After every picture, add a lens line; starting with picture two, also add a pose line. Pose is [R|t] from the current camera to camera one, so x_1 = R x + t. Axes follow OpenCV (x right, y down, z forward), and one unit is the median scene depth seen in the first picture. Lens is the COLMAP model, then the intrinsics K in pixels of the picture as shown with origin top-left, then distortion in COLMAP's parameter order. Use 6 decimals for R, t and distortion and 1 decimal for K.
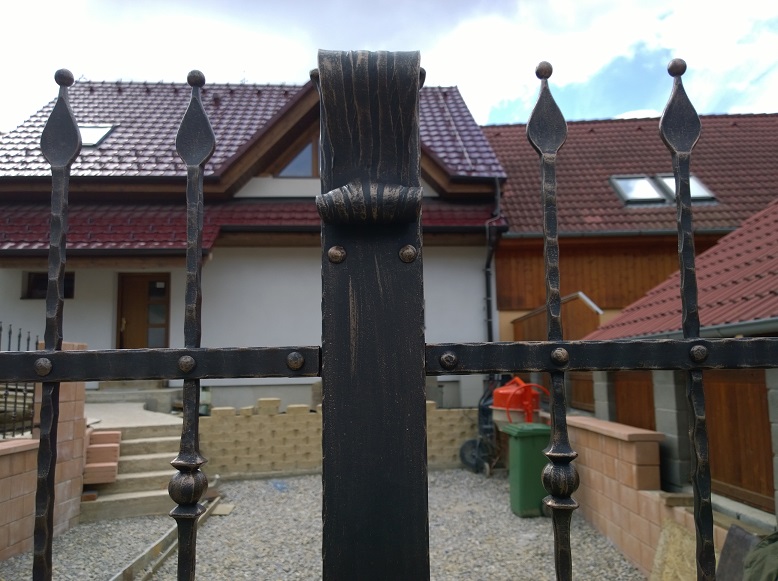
lens RADIAL K [[628.0, 0, 389.0], [0, 628.0, 290.5], [0, 0, 1]] dist [0.093069, -0.107257]
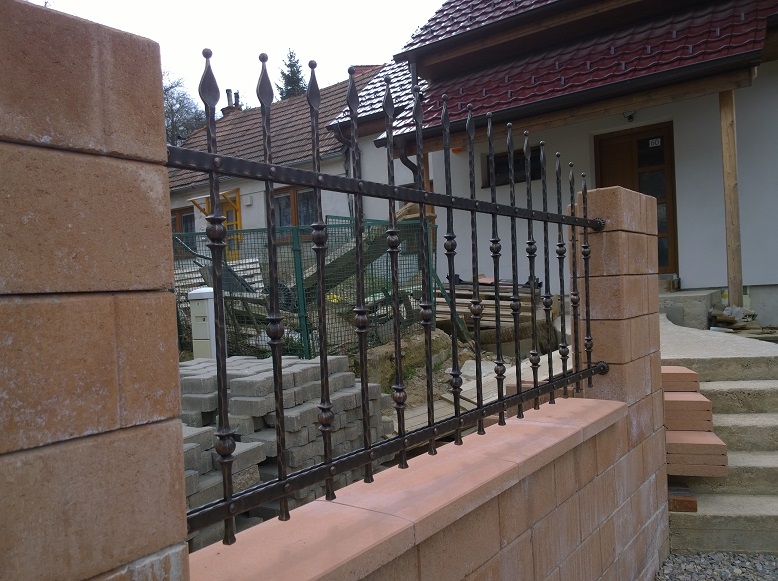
lens RADIAL K [[628.0, 0, 389.0], [0, 628.0, 290.5], [0, 0, 1]] dist [0.093069, -0.107257]
pose [[0.805377, -0.027761, -0.592112, -0.294513], [0.113078, 0.987754, 0.107496, 0.064312], [0.581877, -0.153530, 0.798653, 0.408515]]
